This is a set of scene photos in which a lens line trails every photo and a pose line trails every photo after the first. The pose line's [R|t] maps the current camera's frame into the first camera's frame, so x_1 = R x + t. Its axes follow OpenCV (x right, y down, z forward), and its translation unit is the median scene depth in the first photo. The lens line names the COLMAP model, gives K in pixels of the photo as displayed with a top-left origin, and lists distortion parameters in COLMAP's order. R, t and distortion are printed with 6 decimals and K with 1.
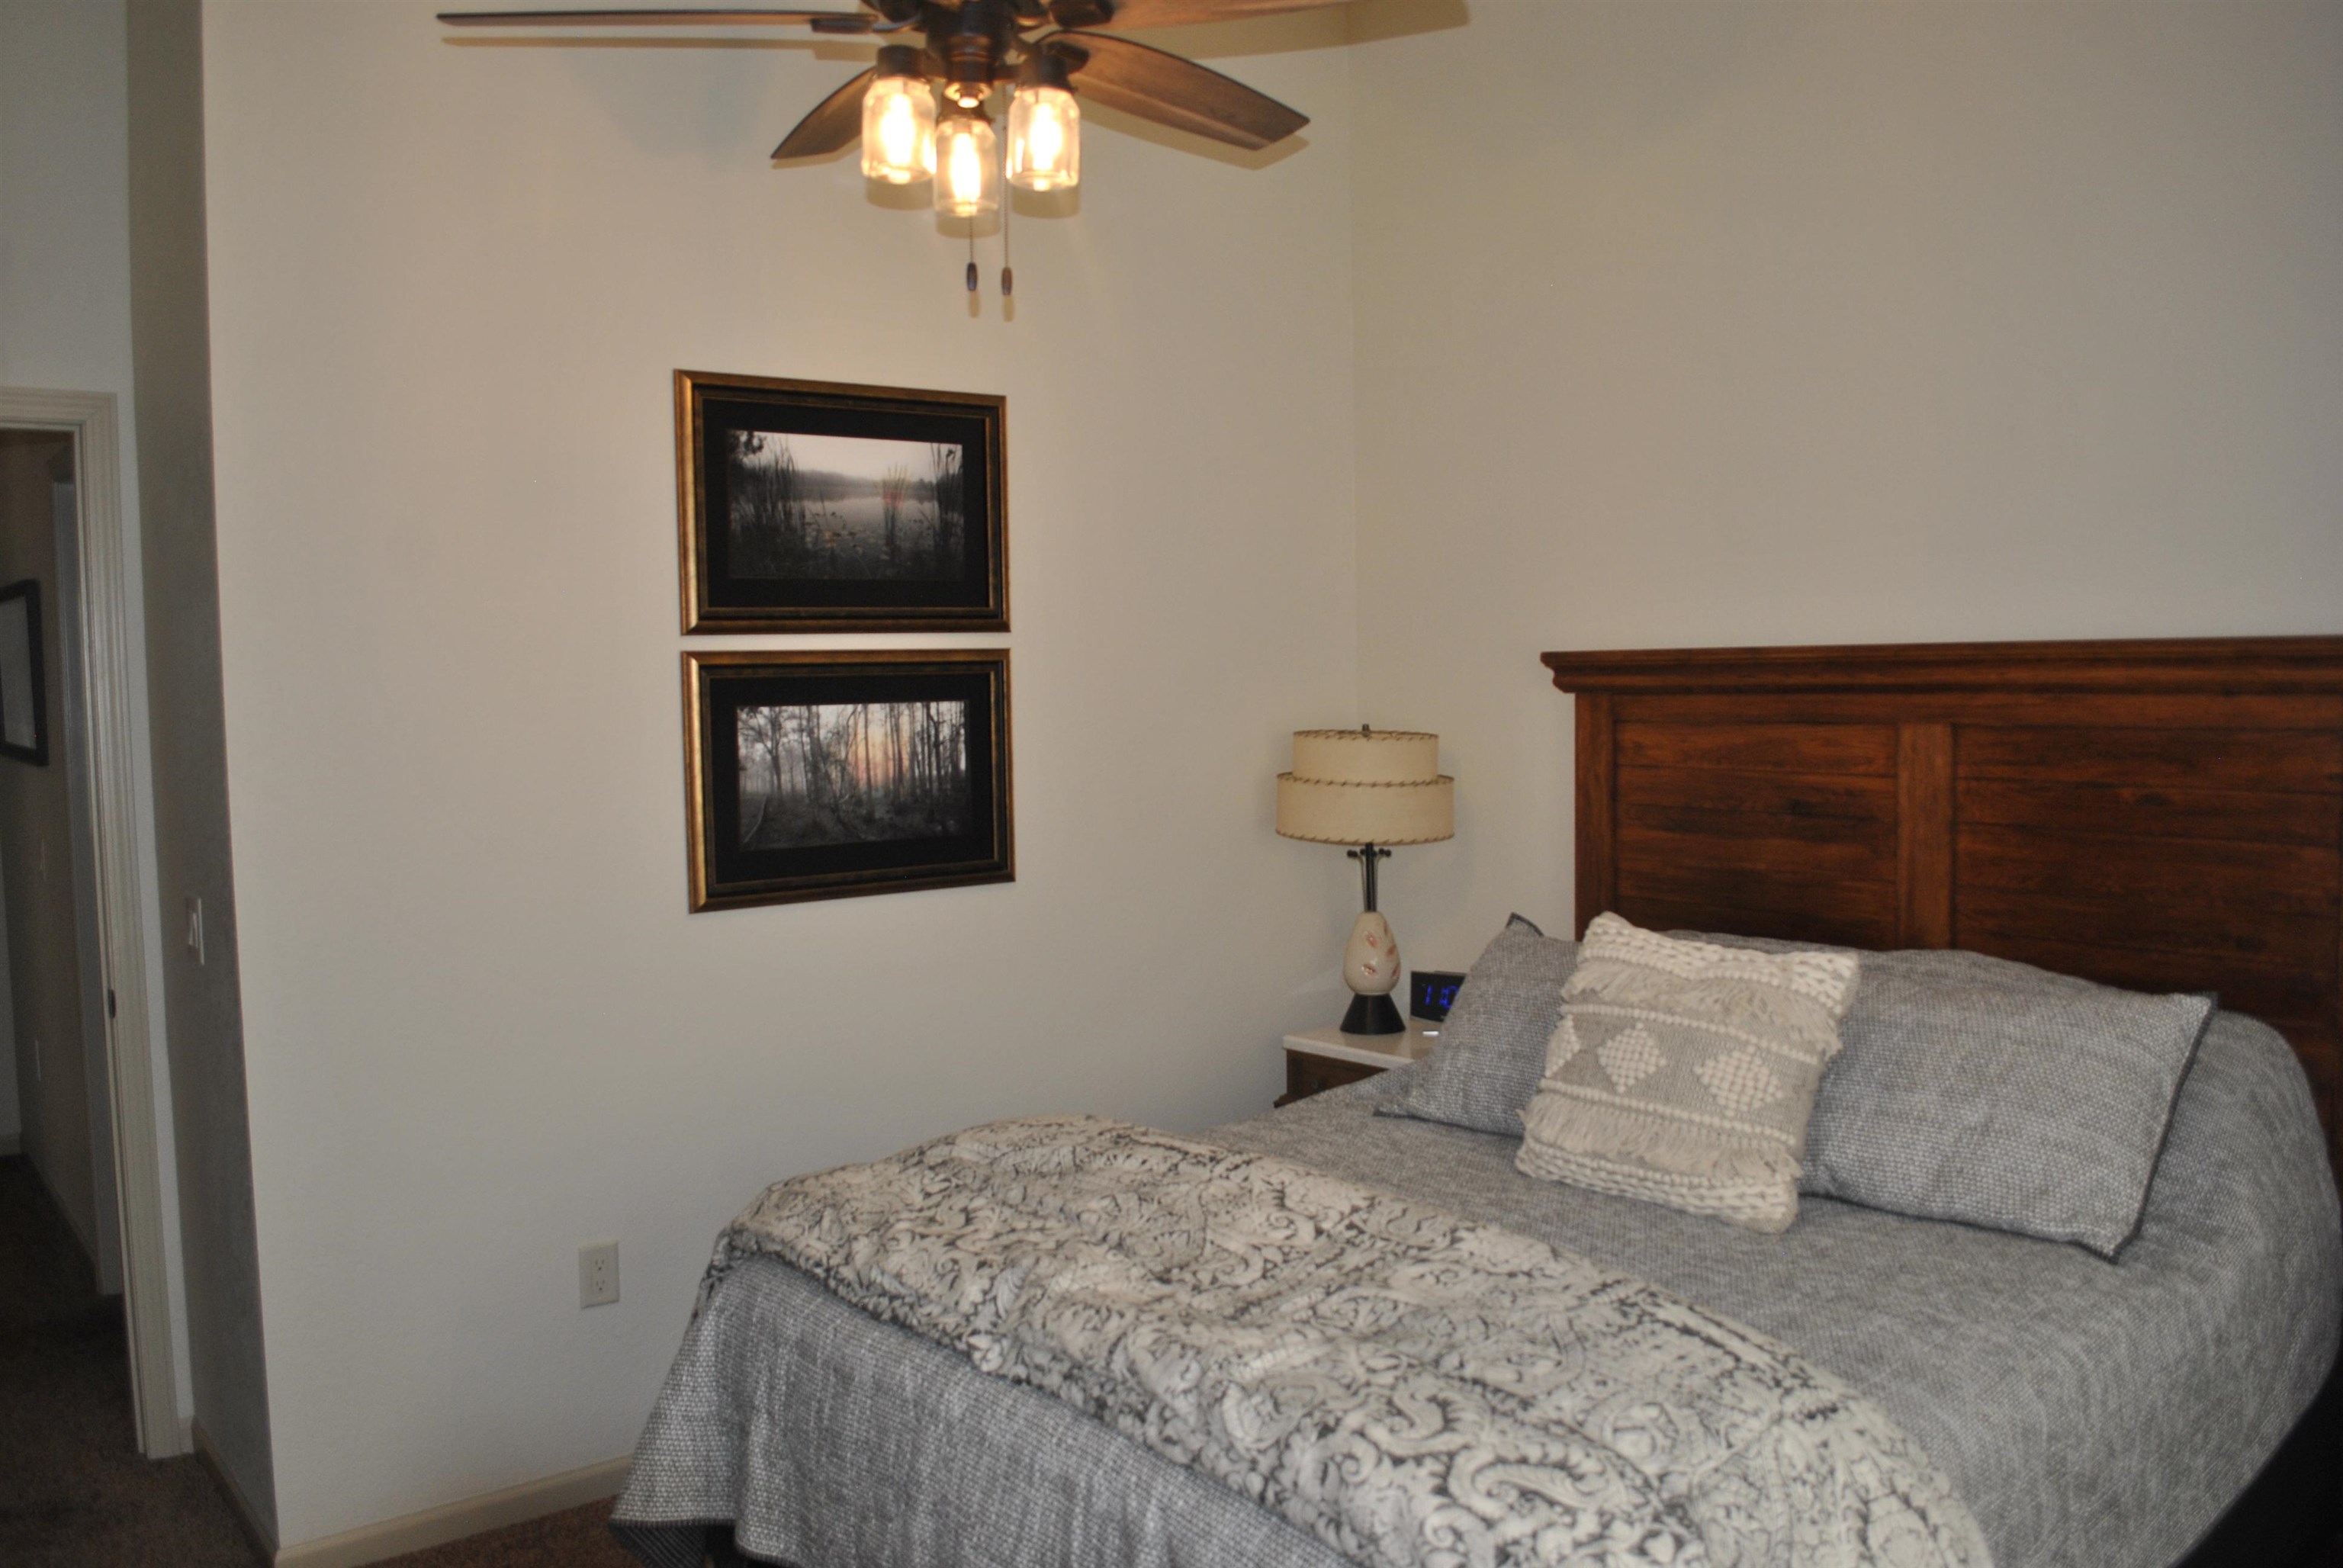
lens RADIAL K [[1853.2, 0, 1171.5], [0, 1853.2, 784.0], [0, 0, 1]] dist [-0.068529, 0.001174]
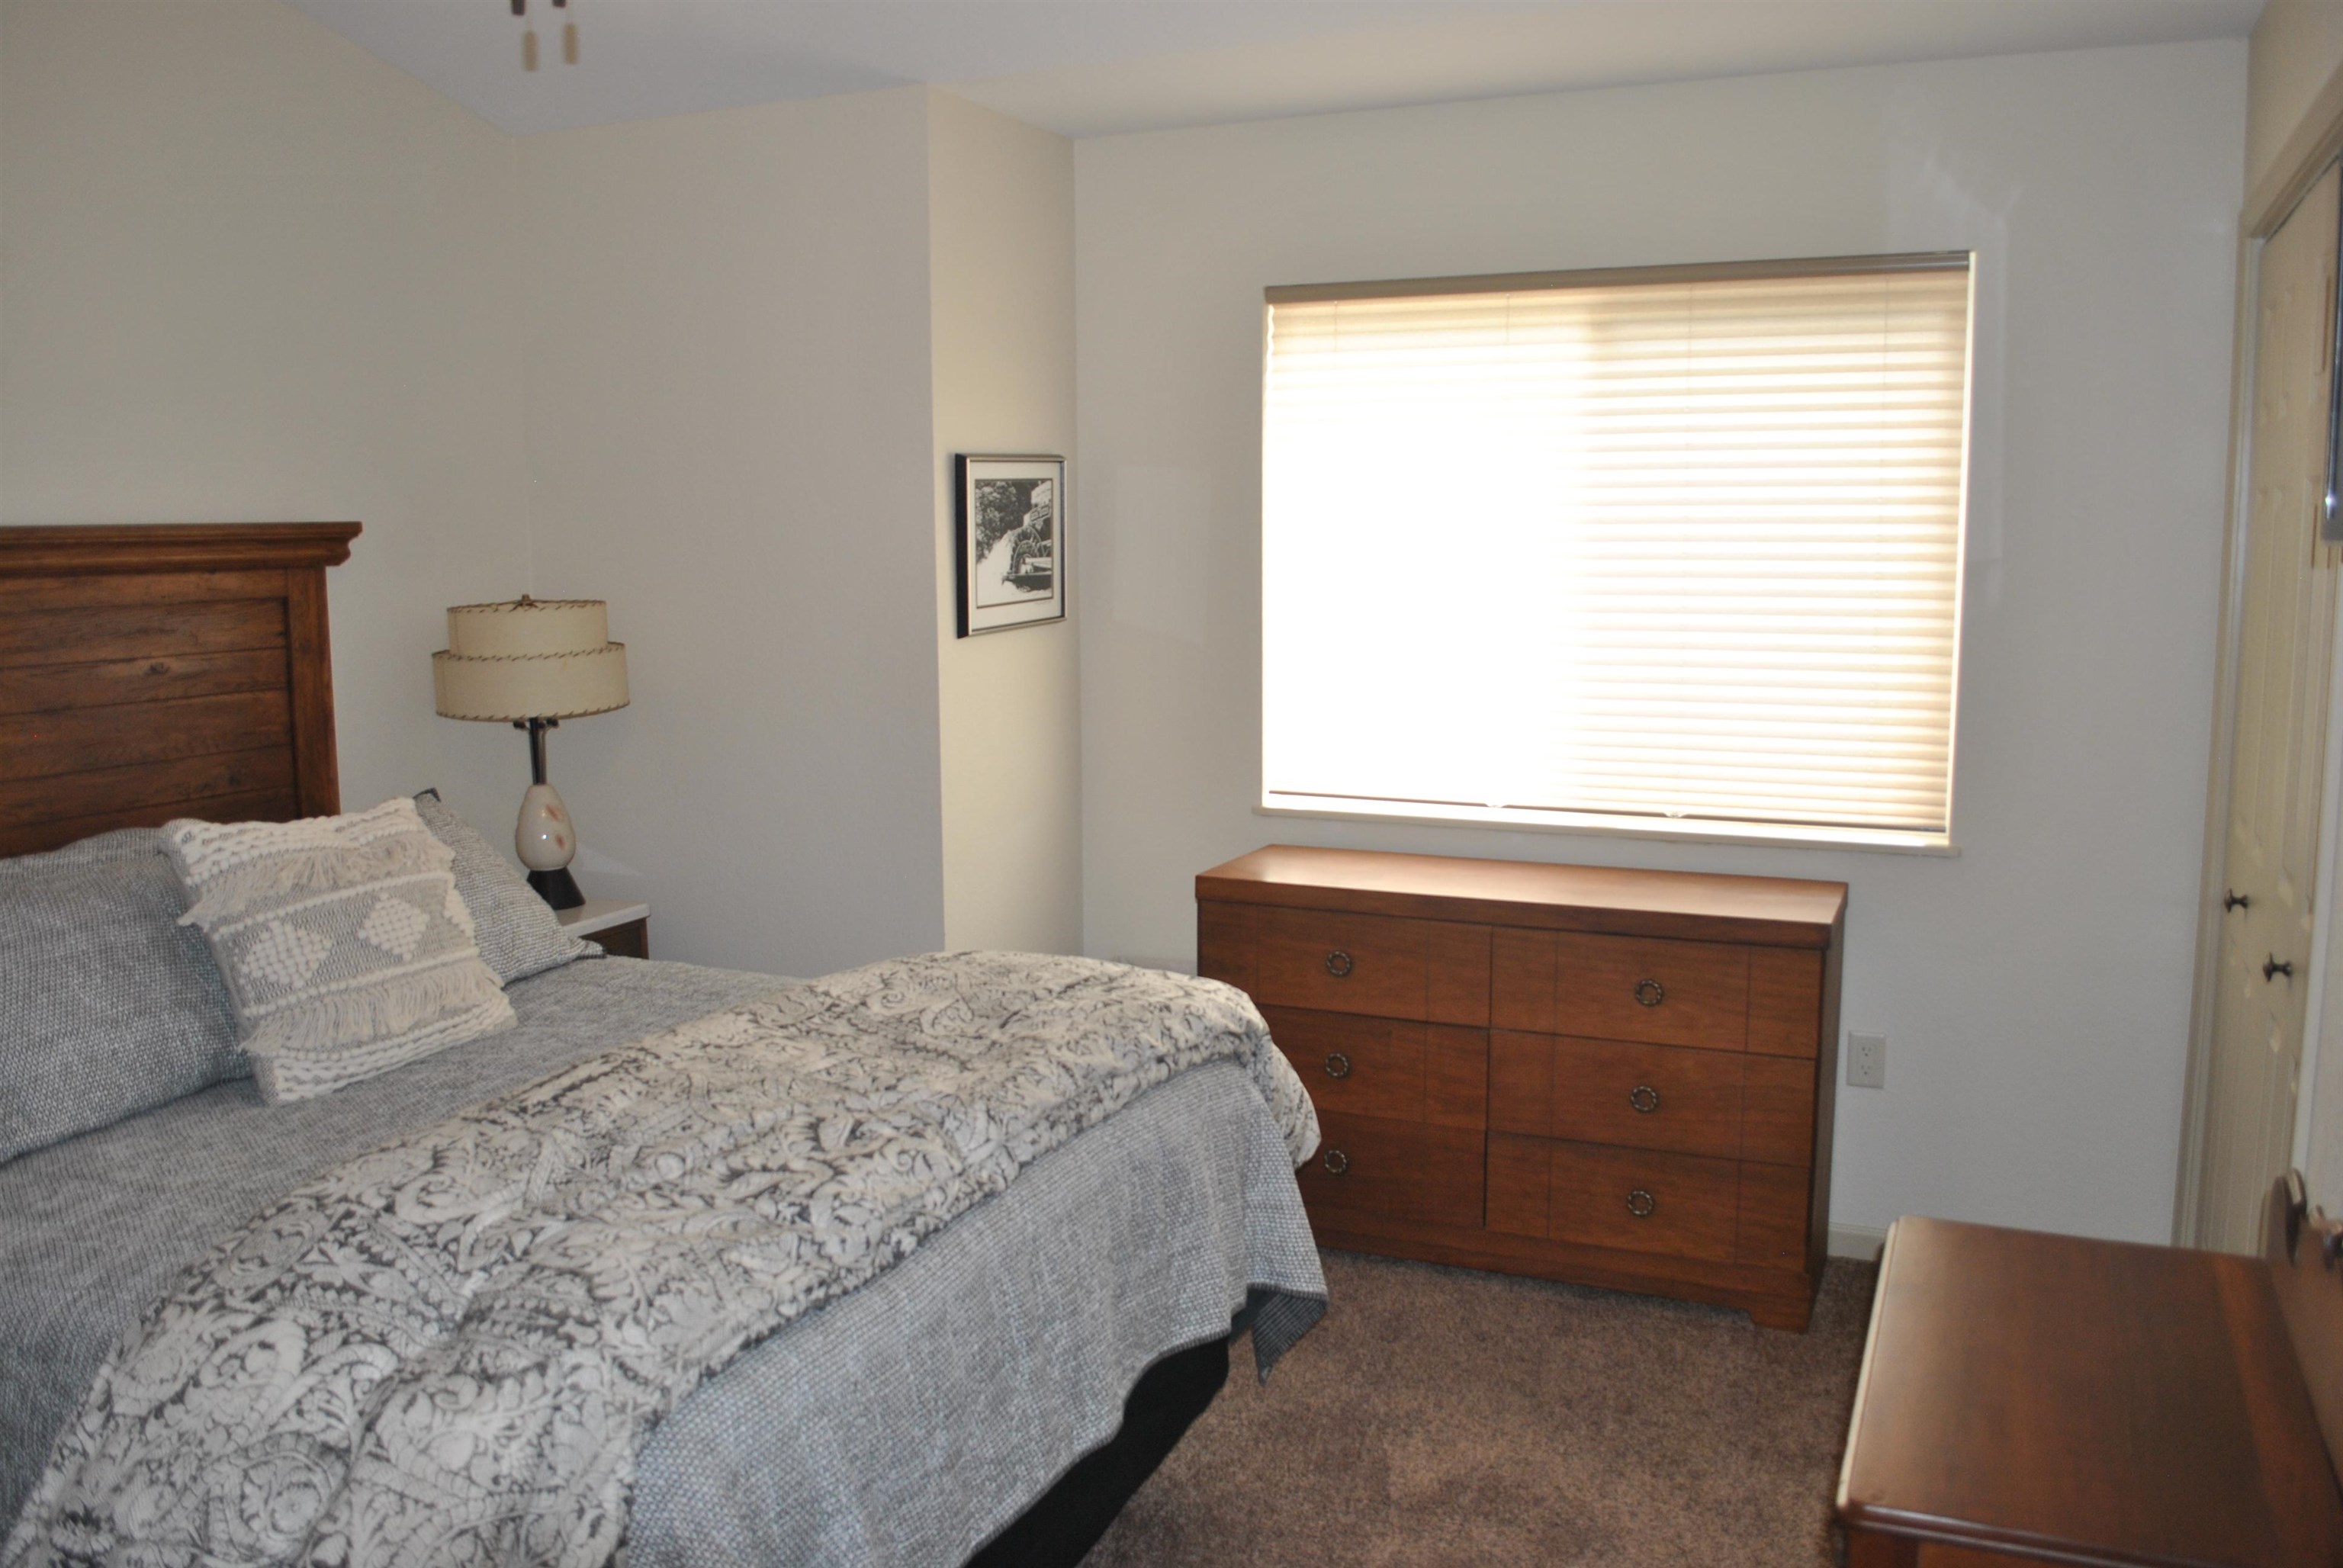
lens RADIAL K [[1853.2, 0, 1171.5], [0, 1853.2, 784.0], [0, 0, 1]] dist [-0.068529, 0.001174]
pose [[-0.444264, -0.104322, 0.889801, -0.867054], [0.071968, 0.985832, 0.151513, -0.053434], [-0.893000, 0.131349, -0.430462, 1.089406]]
